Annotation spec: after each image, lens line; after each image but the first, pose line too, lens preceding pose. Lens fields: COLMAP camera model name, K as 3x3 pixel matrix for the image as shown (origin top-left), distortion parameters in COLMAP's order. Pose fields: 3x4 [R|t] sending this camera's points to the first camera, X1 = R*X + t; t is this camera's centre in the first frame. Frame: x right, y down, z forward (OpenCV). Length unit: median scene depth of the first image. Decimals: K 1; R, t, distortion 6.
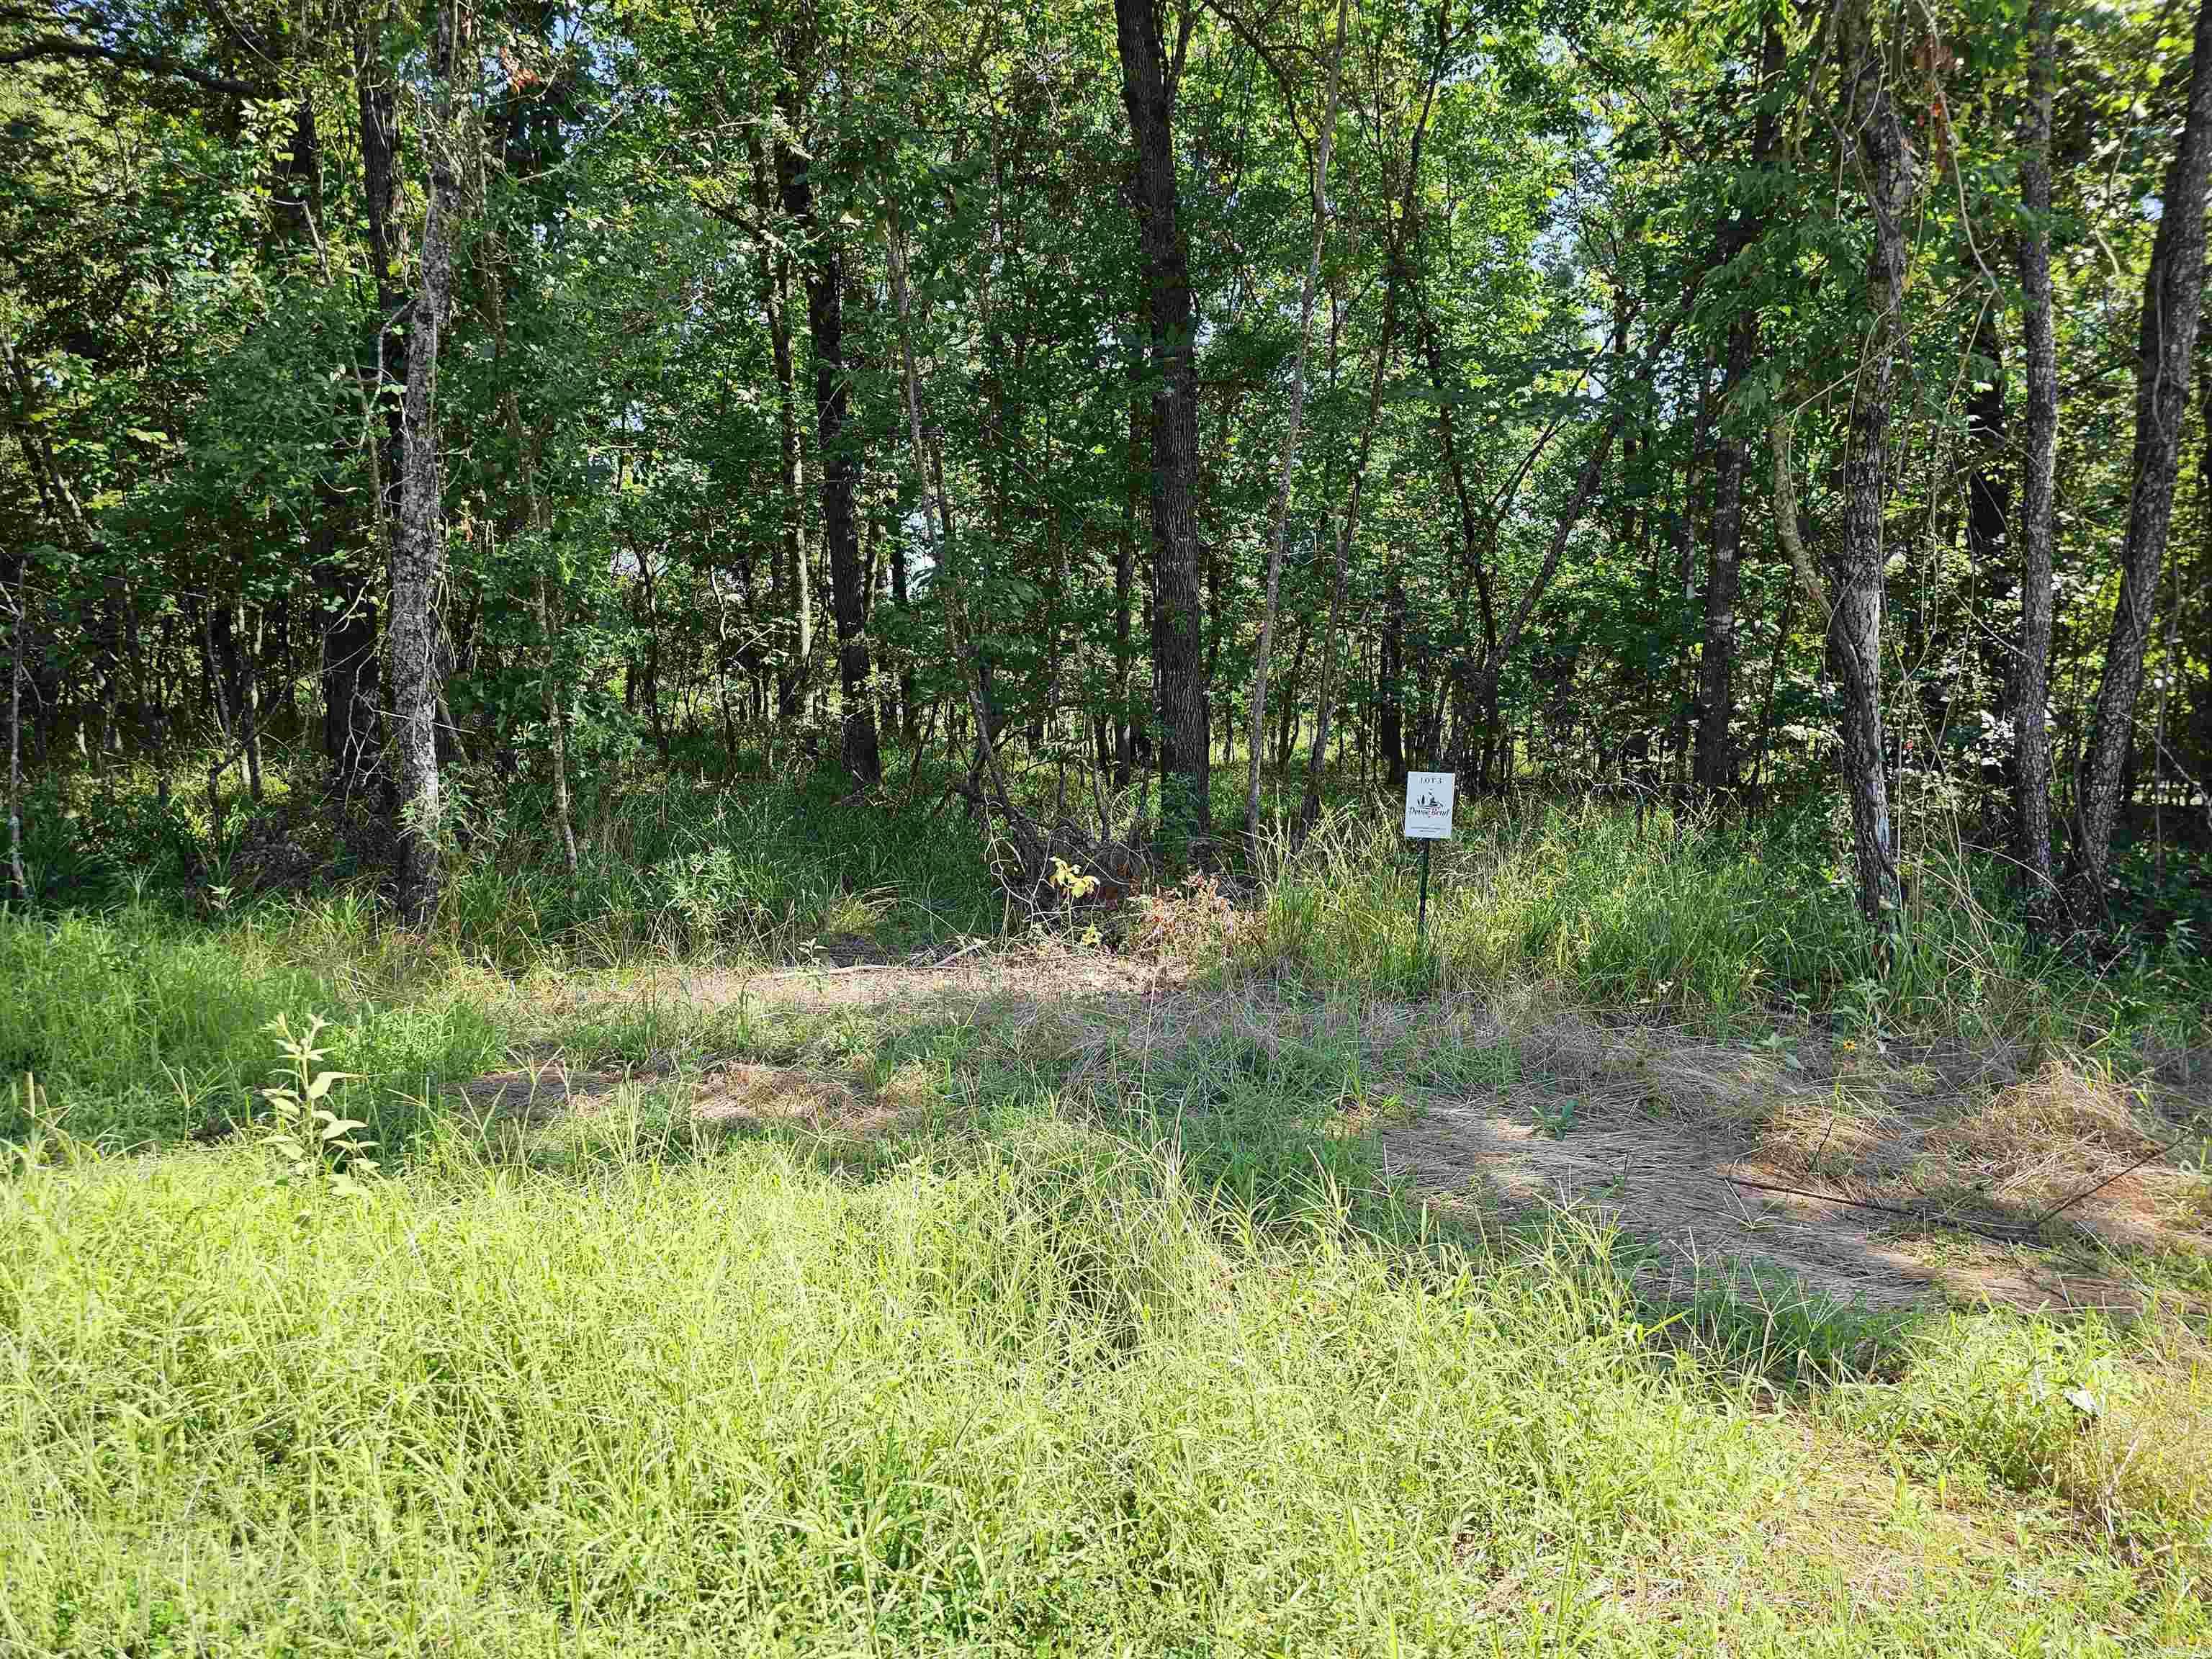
lens RADIAL K [[1503.8, 0, 1106.0], [0, 1503.8, 829.5], [0, 0, 1]] dist [0.007726, 0.002800]
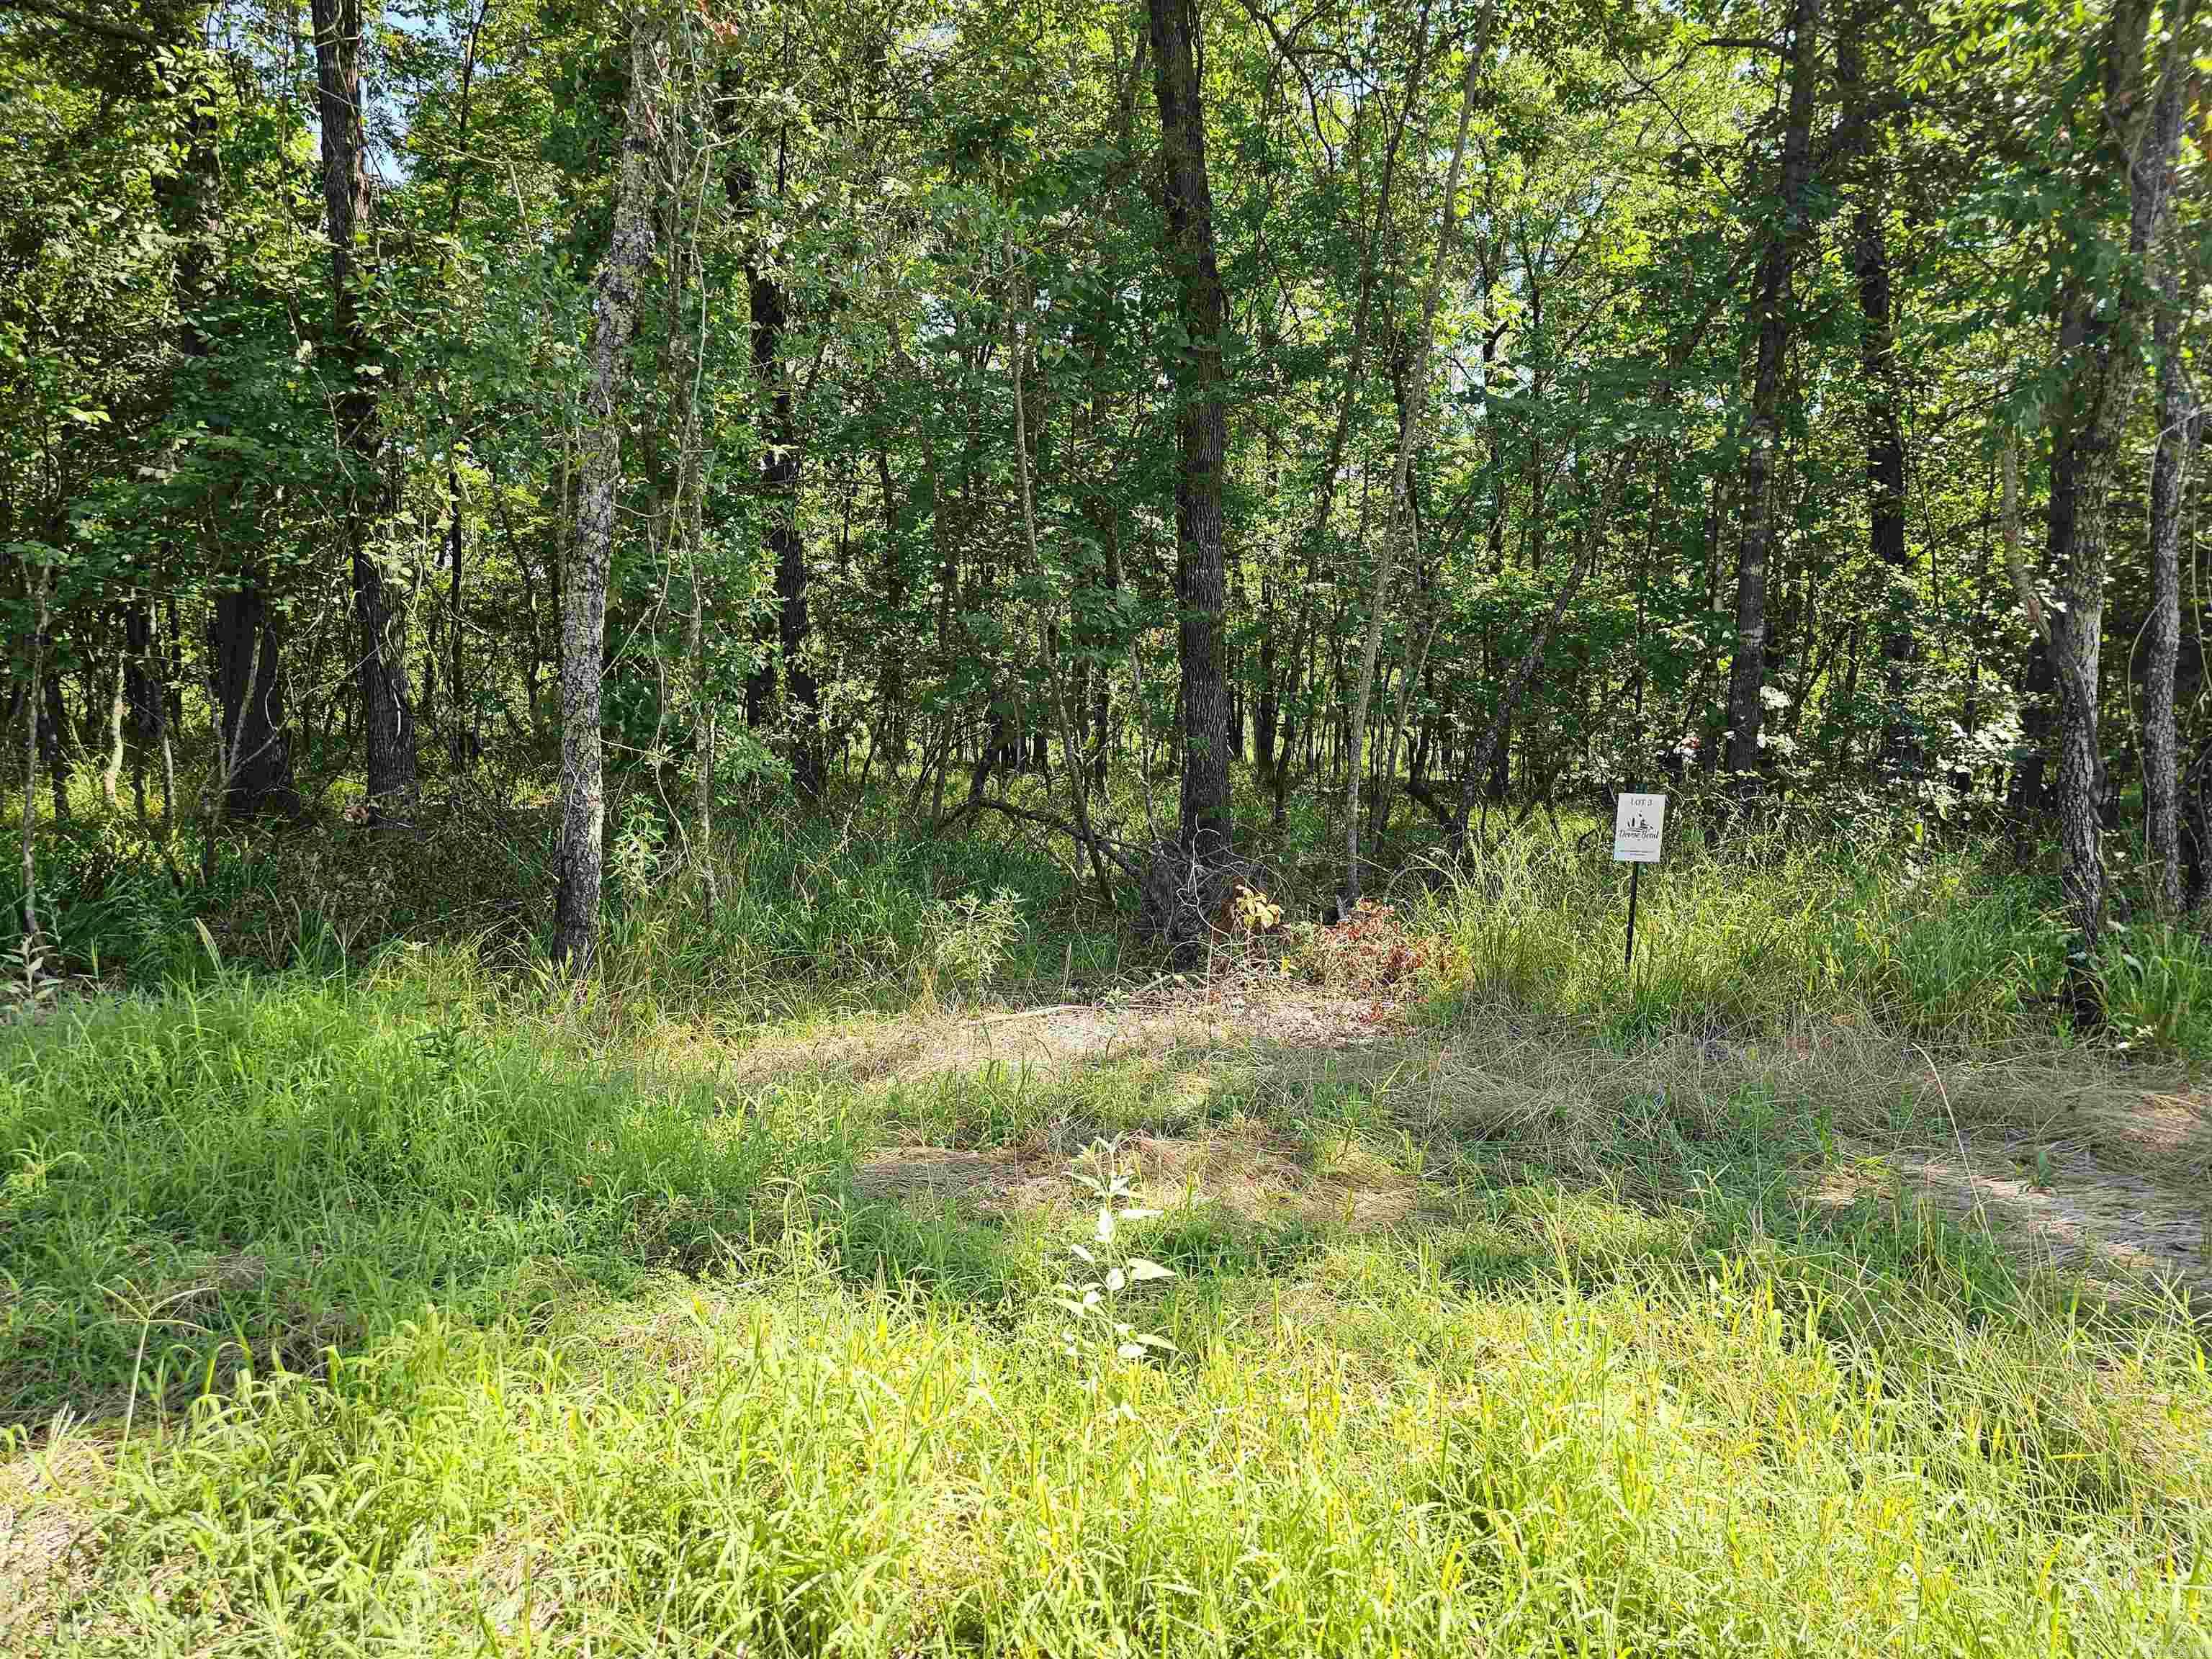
lens RADIAL K [[1503.8, 0, 1106.0], [0, 1503.8, 829.5], [0, 0, 1]] dist [0.007726, 0.002800]
pose [[0.991604, -0.010767, 0.128861, -0.246947], [0.011068, 0.999937, -0.001623, -0.016620], [-0.128835, 0.003036, 0.991661, 0.067929]]
